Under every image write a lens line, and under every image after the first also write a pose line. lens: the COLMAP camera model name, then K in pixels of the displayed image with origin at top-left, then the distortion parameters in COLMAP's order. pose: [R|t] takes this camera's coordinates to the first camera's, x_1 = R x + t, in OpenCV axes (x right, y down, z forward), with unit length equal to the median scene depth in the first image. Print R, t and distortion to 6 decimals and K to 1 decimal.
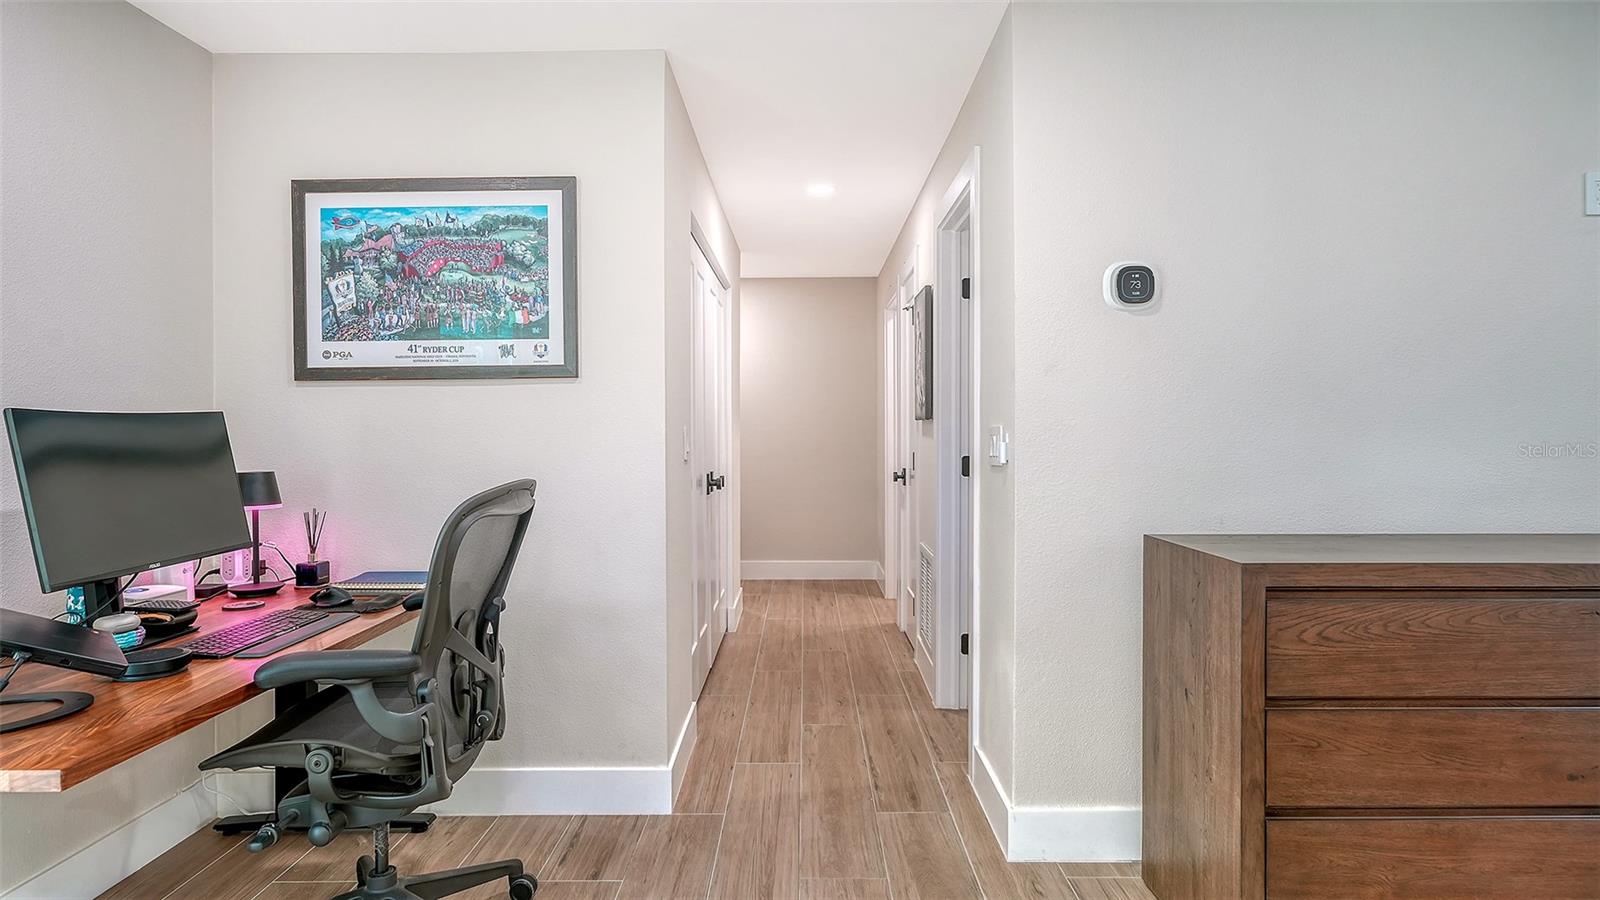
lens RADIAL K [[853.8, 0, 801.3], [0, 853.8, 442.5], [0, 0, 1]] dist [-0.011123, -0.000154]
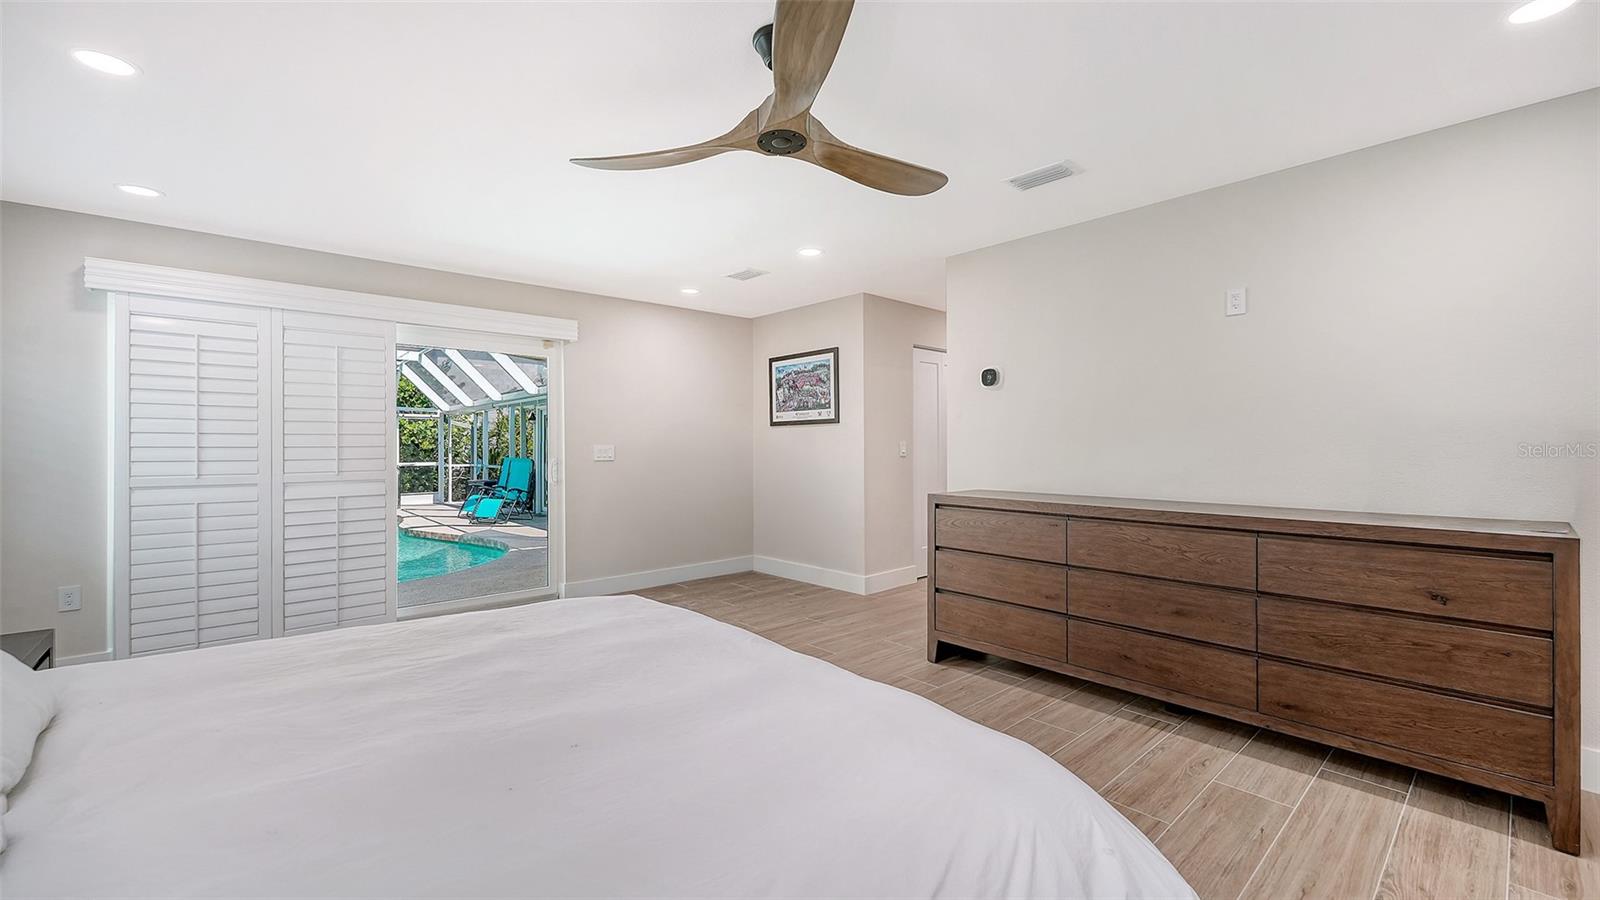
lens RADIAL K [[663.9, 0, 811.7], [0, 663.9, 442.1], [0, 0, 1]] dist [-0.001959, -0.000387]
pose [[0.678336, -0.002894, -0.734747, 1.184350], [-0.003280, 0.999970, -0.006967, -0.003328], [0.734745, 0.007136, 0.678306, -0.445806]]
